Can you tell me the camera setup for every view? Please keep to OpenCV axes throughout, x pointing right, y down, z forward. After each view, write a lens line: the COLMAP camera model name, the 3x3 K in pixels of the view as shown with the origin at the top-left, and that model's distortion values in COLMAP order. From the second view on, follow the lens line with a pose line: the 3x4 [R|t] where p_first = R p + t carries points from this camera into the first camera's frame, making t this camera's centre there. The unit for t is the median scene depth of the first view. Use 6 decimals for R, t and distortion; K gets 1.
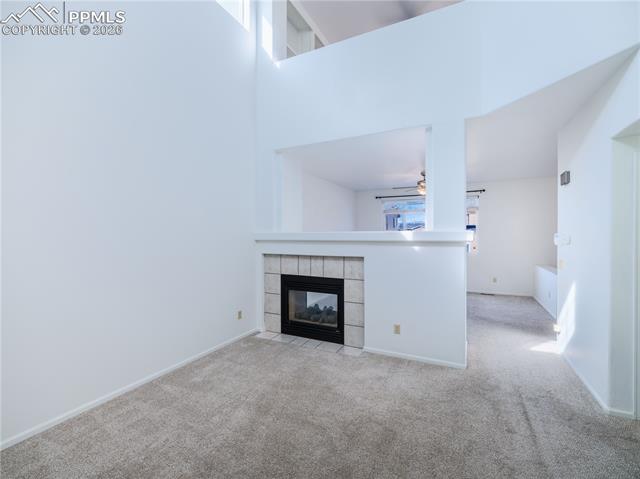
lens RADIAL K [[298.1, 0, 318.3], [0, 298.1, 236.0], [0, 0, 1]] dist [-0.000774, 0.001155]
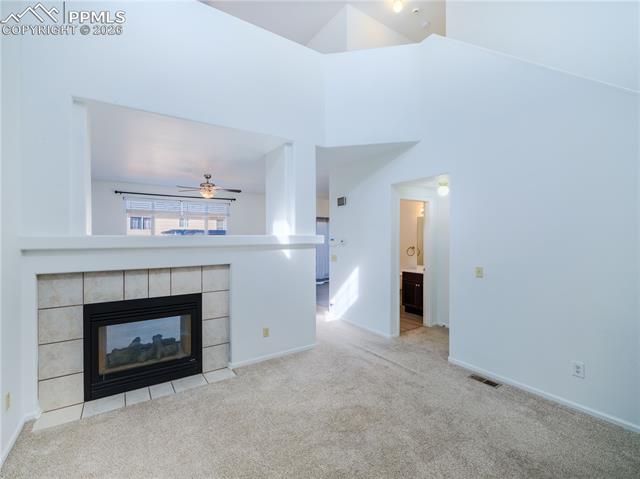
lens RADIAL K [[298.1, 0, 318.5], [0, 298.1, 239.0], [0, 0, 1]] dist [-0.000774, 0.001155]
pose [[0.473540, -0.003039, 0.880767, -0.470497], [0.010391, 0.999944, -0.002137, 0.000516], [-0.880711, 0.010164, 0.473544, 0.317292]]
